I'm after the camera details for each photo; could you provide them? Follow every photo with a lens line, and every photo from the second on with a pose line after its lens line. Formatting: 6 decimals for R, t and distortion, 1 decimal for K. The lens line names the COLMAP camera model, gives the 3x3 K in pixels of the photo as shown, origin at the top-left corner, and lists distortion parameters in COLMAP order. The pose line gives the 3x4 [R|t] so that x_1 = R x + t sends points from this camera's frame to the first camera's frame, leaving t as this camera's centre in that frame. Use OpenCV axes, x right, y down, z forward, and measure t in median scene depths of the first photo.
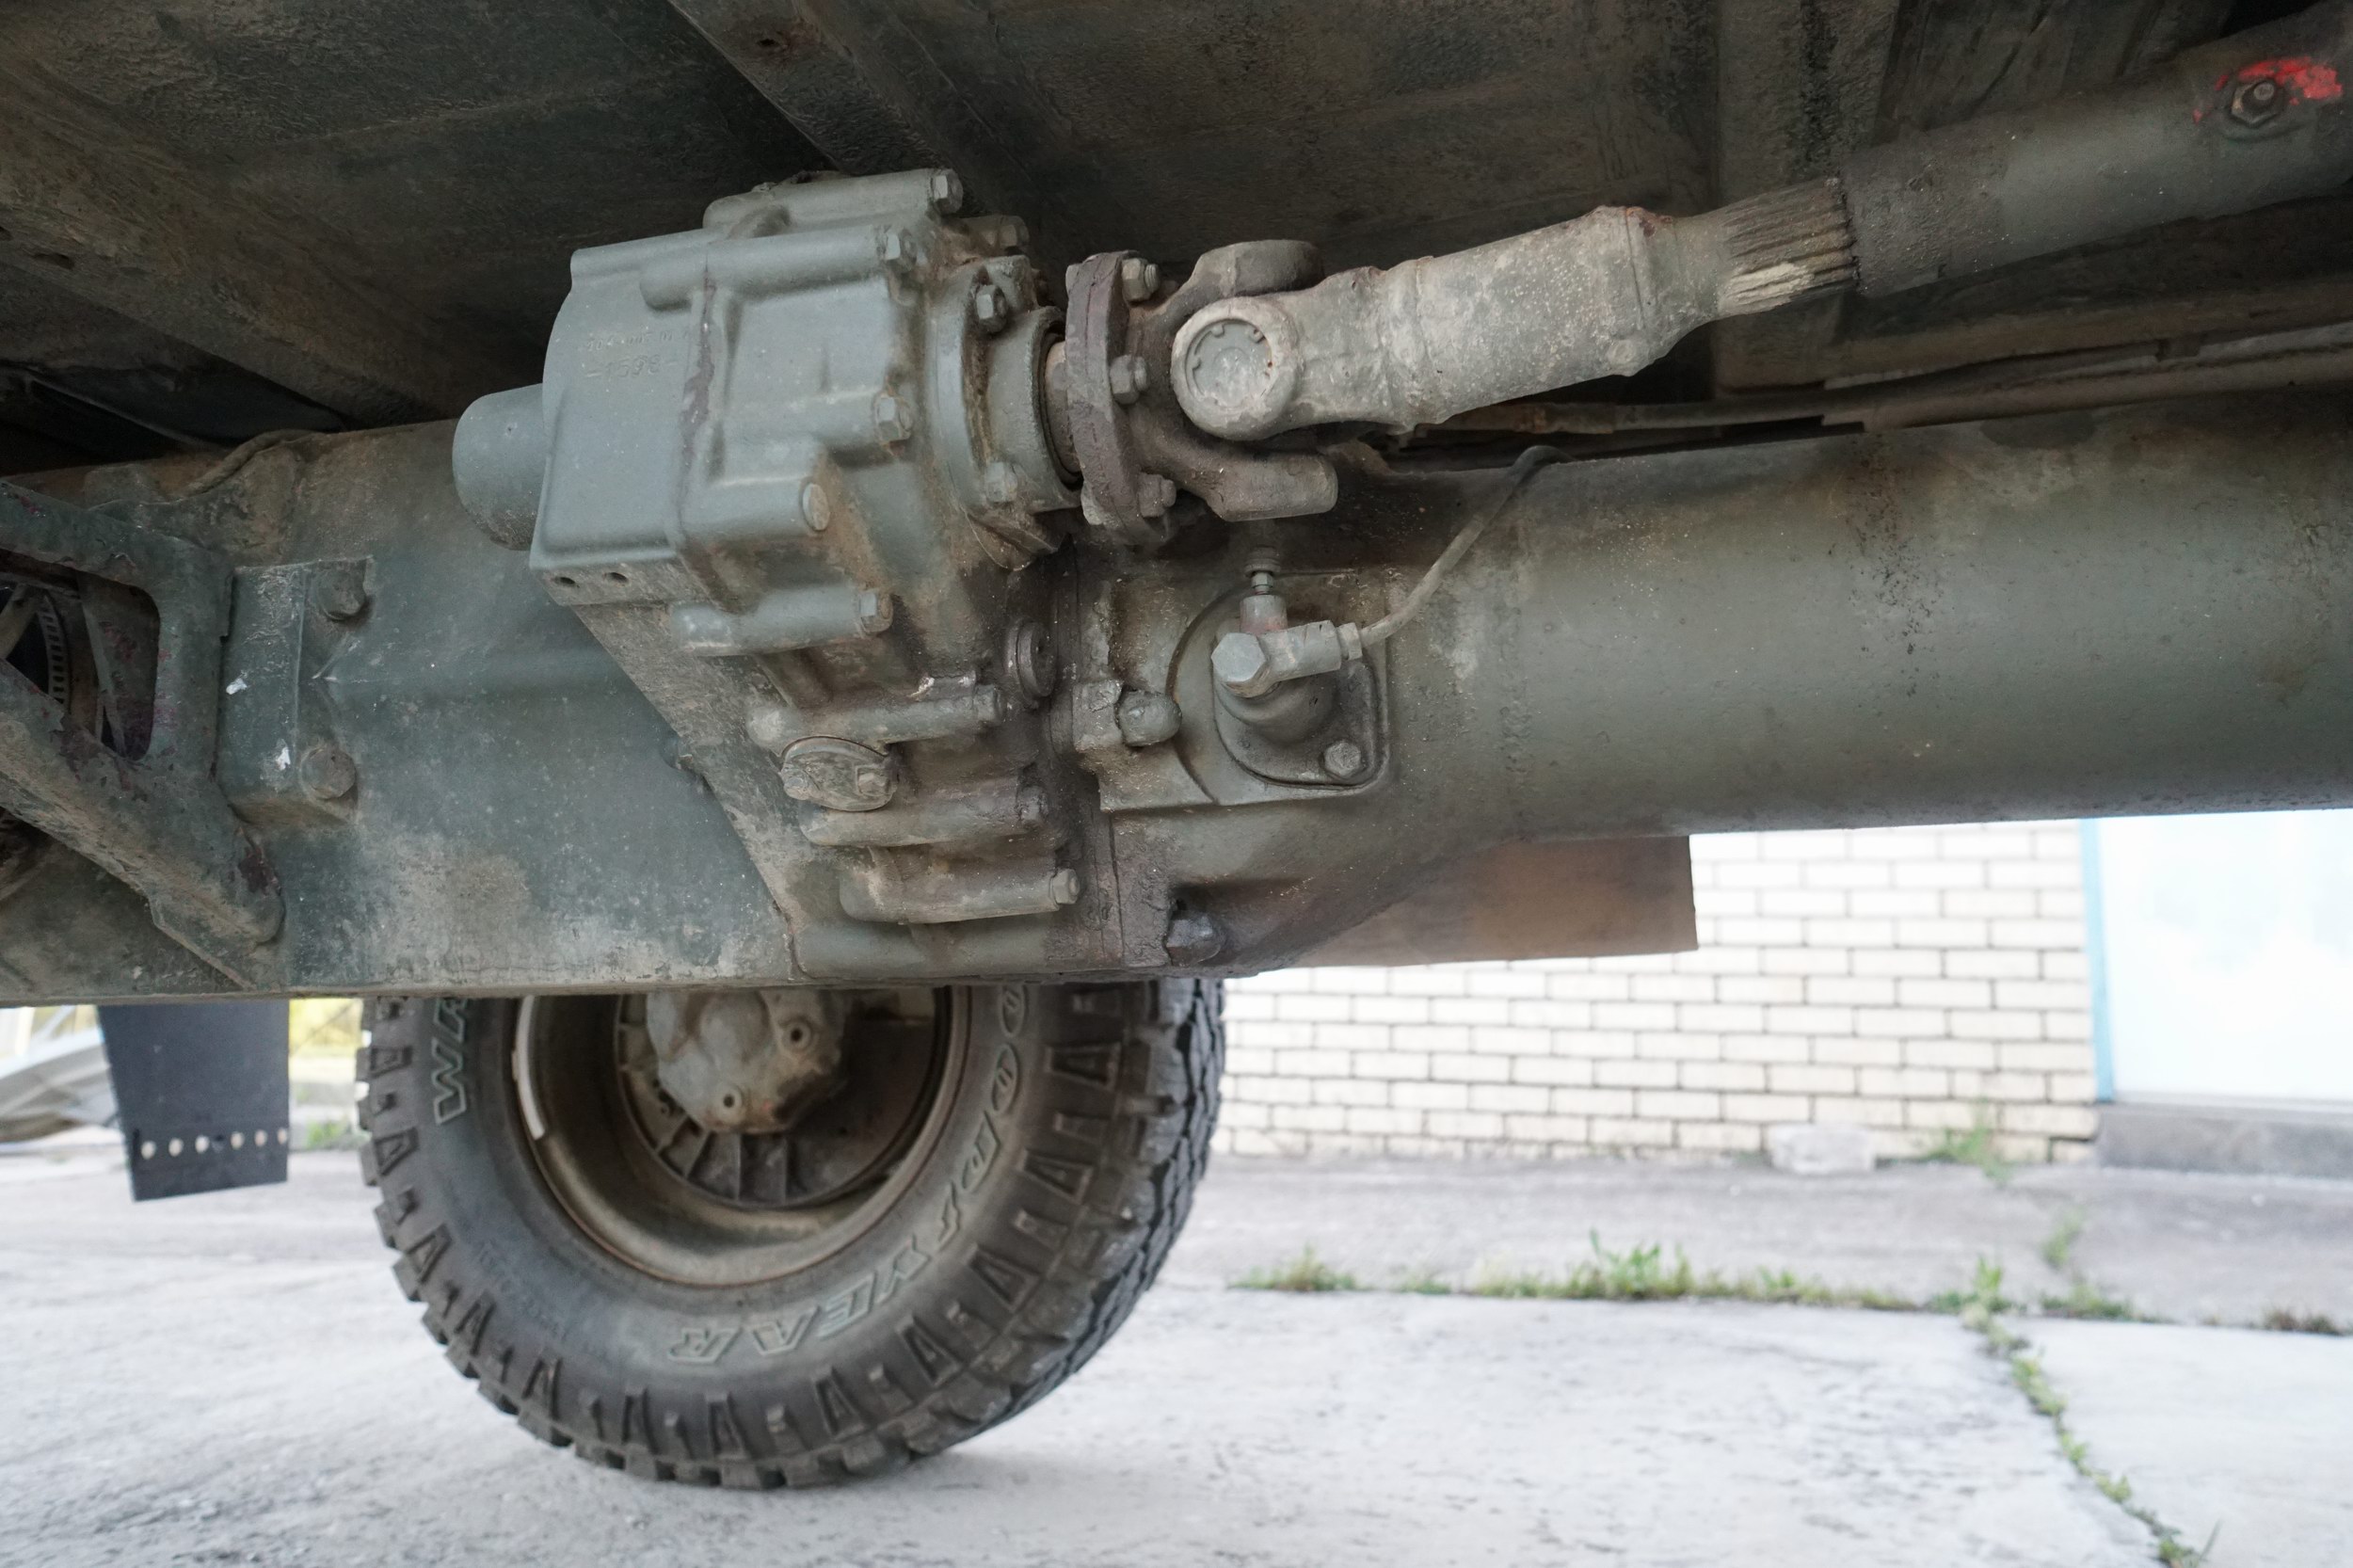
lens RADIAL K [[1745.8, 0, 1157.1], [0, 1745.8, 770.3], [0, 0, 1]] dist [0.013665, 0.034849]
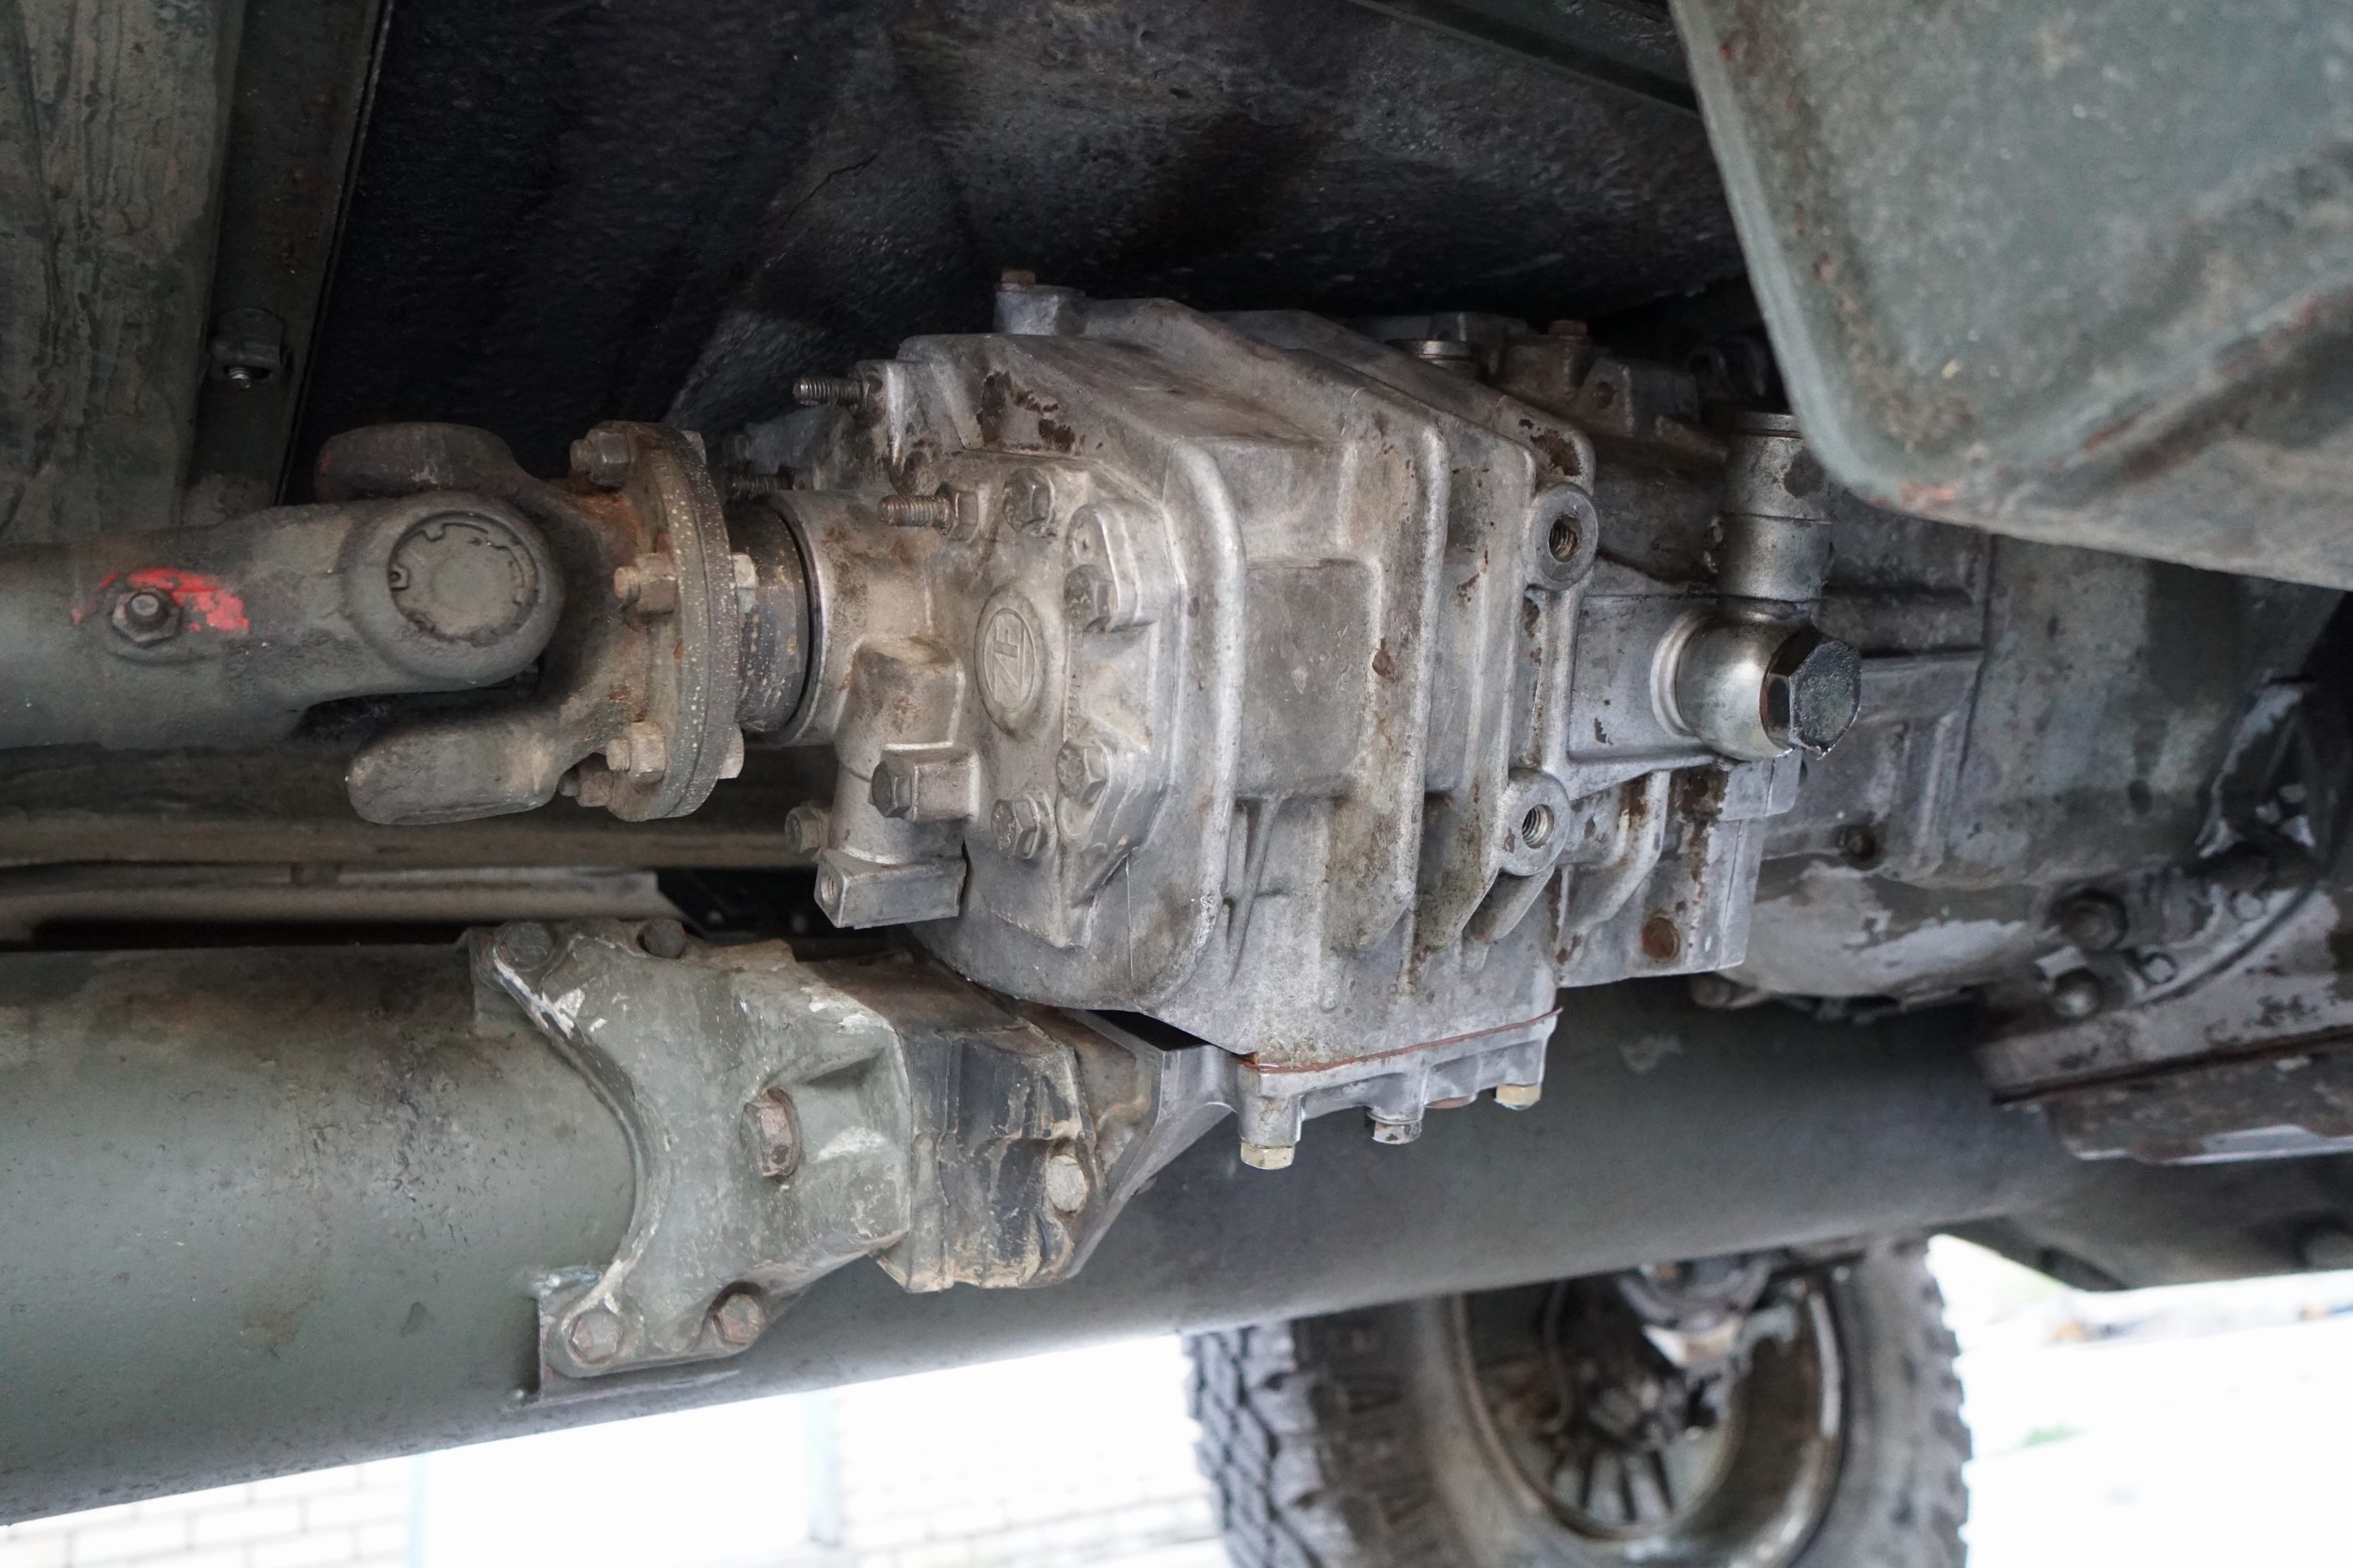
lens RADIAL K [[1745.8, 0, 1157.1], [0, 1745.8, 770.3], [0, 0, 1]] dist [0.013665, 0.034849]
pose [[0.666388, 0.152398, 0.729864, 0.292126], [0.036685, 0.971001, -0.236243, -0.092247], [-0.744702, 0.184205, 0.641473, 0.156807]]
